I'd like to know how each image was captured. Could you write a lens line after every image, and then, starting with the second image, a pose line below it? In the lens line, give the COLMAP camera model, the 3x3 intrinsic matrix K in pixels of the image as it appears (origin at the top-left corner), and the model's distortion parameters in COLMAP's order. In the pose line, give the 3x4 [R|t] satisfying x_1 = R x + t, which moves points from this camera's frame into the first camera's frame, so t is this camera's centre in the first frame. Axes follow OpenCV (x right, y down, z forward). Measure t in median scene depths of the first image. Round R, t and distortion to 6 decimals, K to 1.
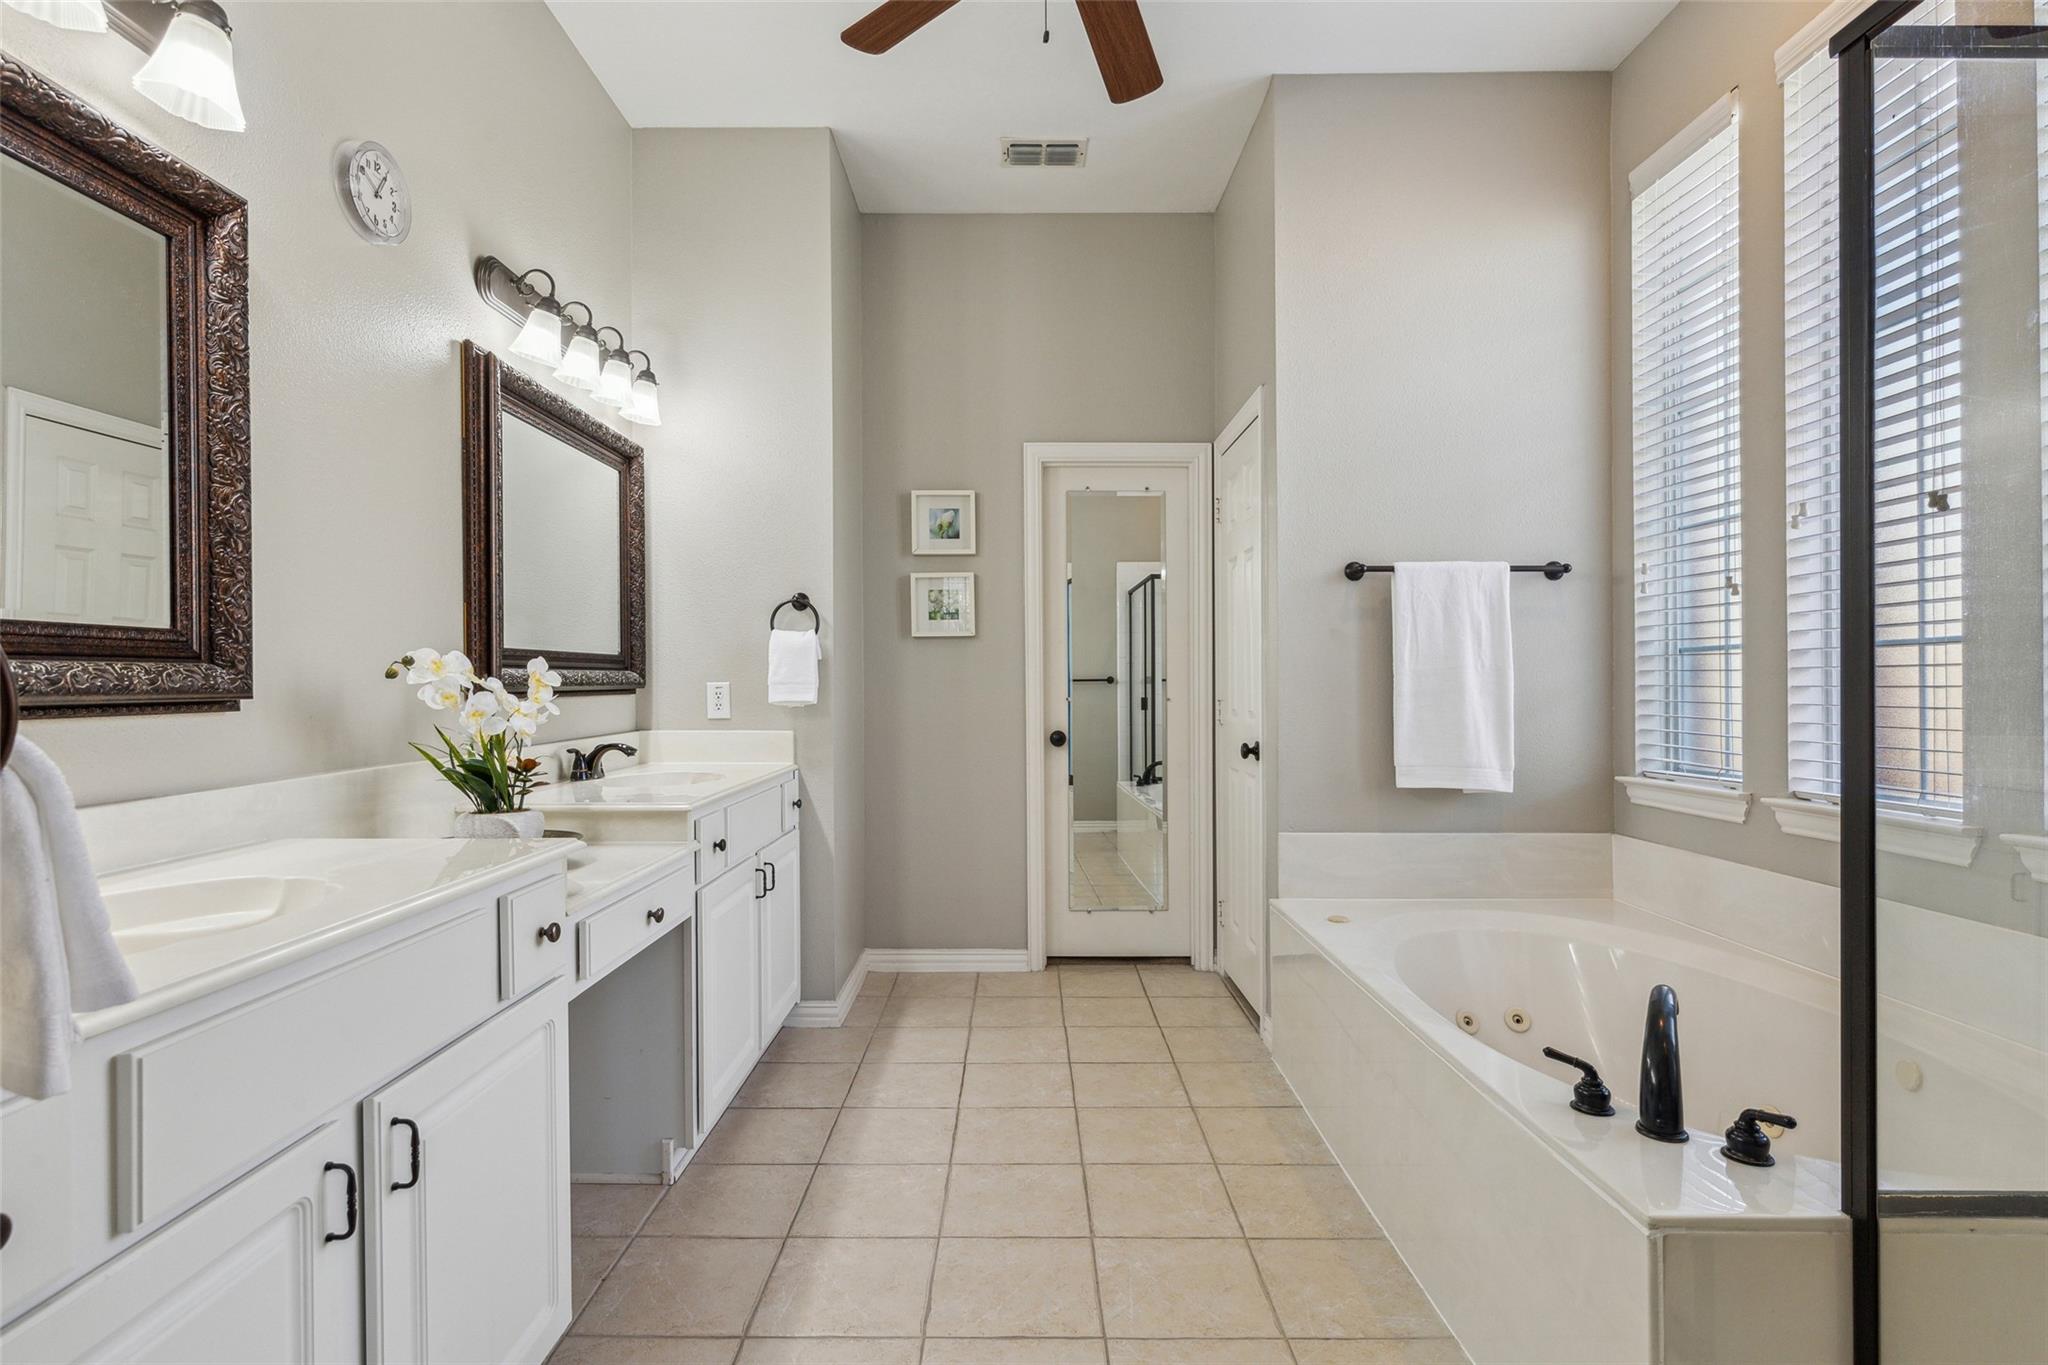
lens RADIAL K [[969.0, 0, 1023.1], [0, 969.0, 674.3], [0, 0, 1]] dist [0.000996, -0.000192]
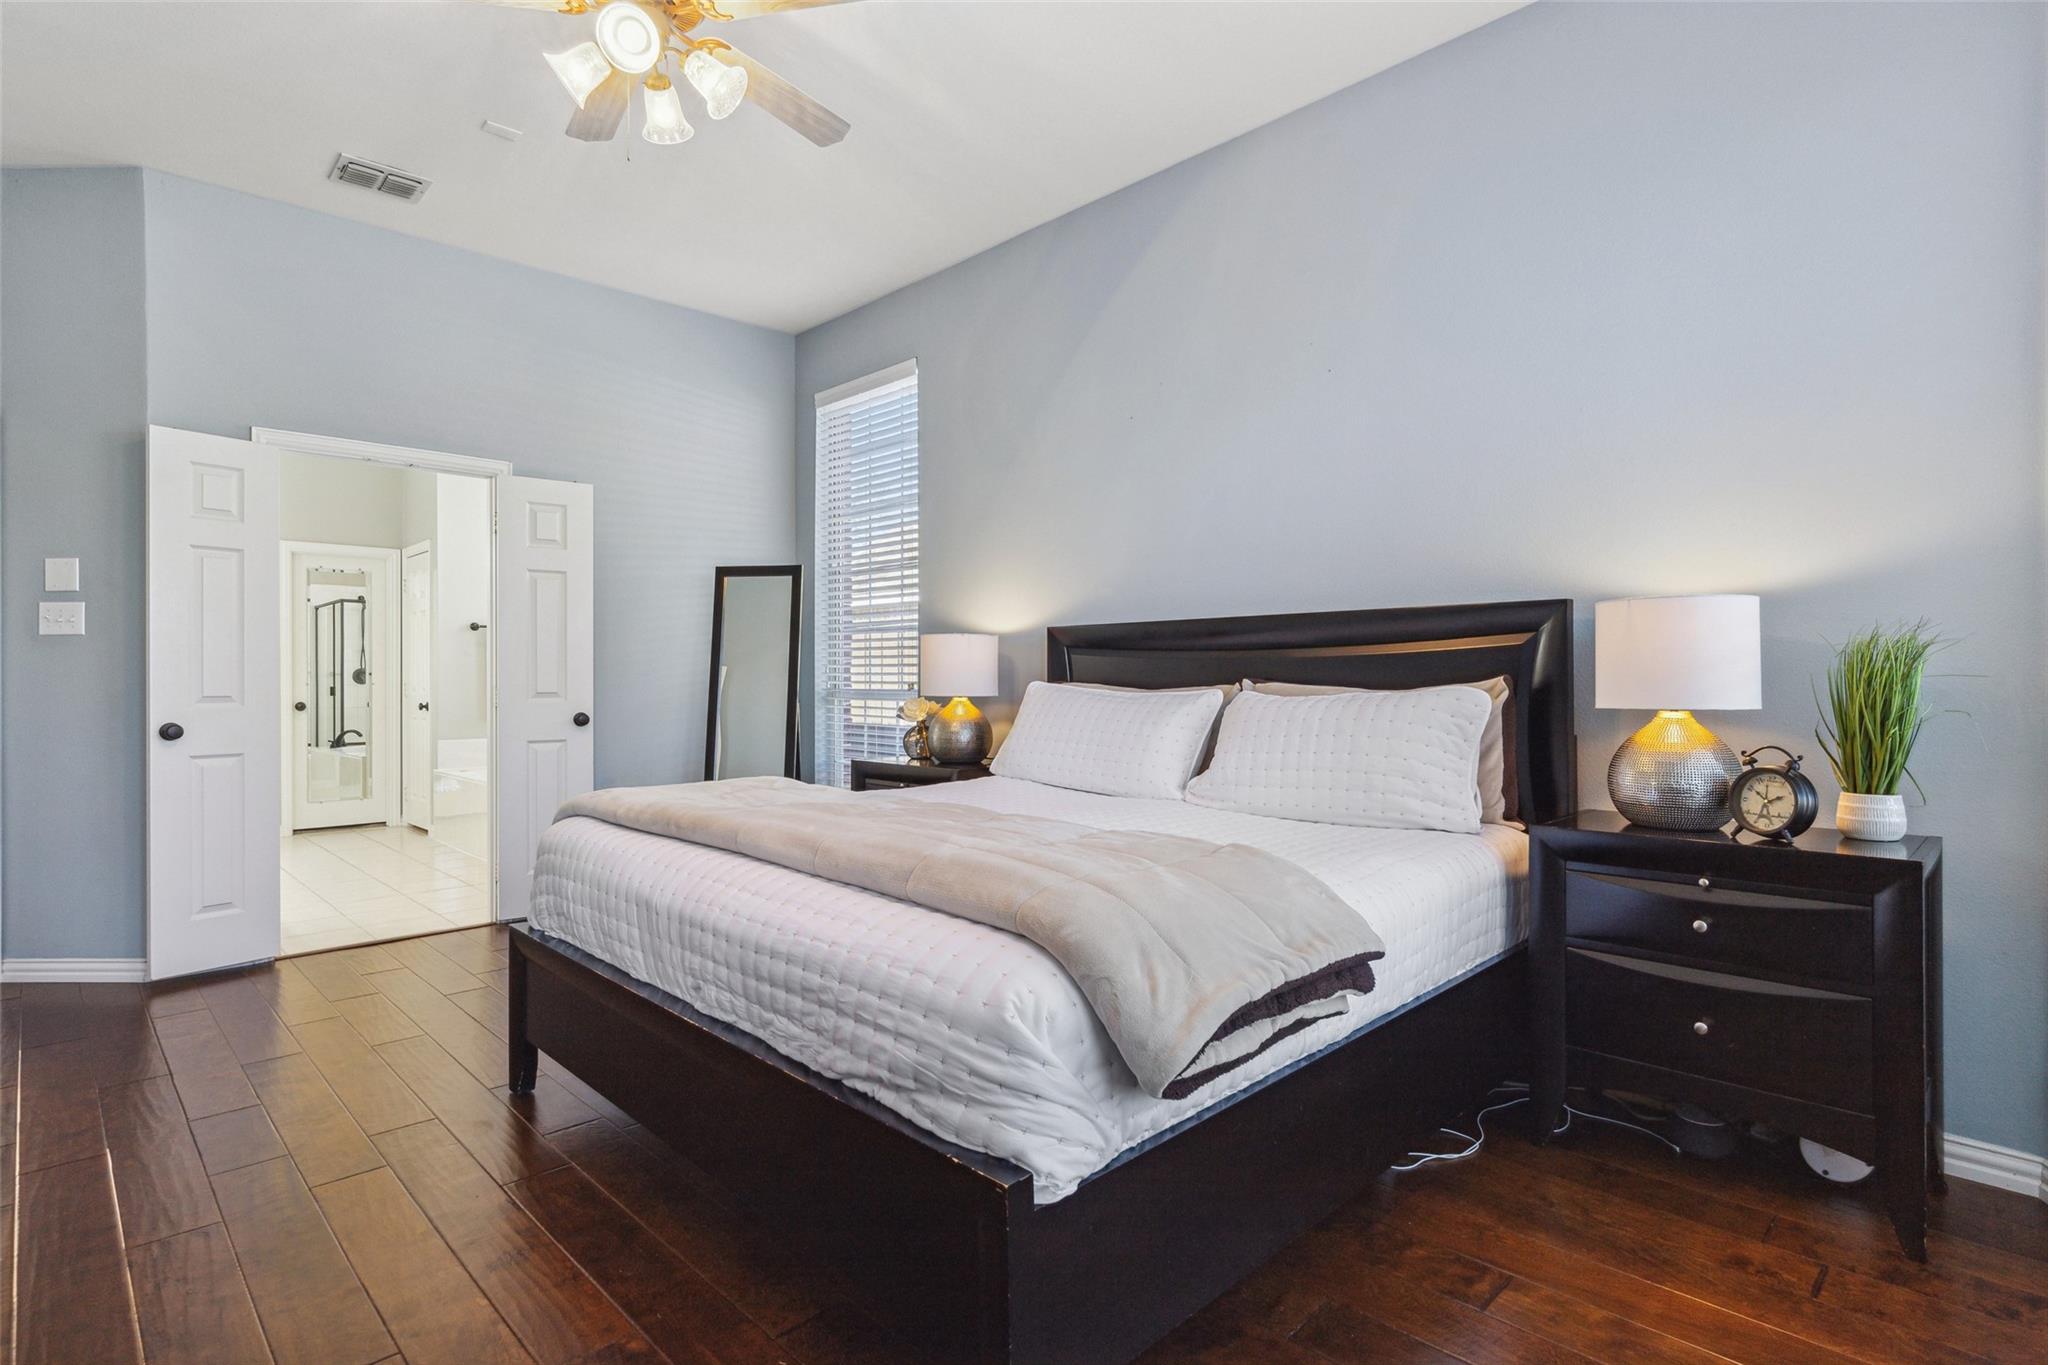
lens RADIAL K [[1045.6, 0, 1034.5], [0, 1045.6, 668.5], [0, 0, 1]] dist [0.003260, 0.000232]
pose [[0.720427, 0.003241, 0.693524, -0.331640], [-0.002291, 0.999995, -0.002294, -0.001526], [-0.693527, 0.000064, 0.720430, -1.338294]]
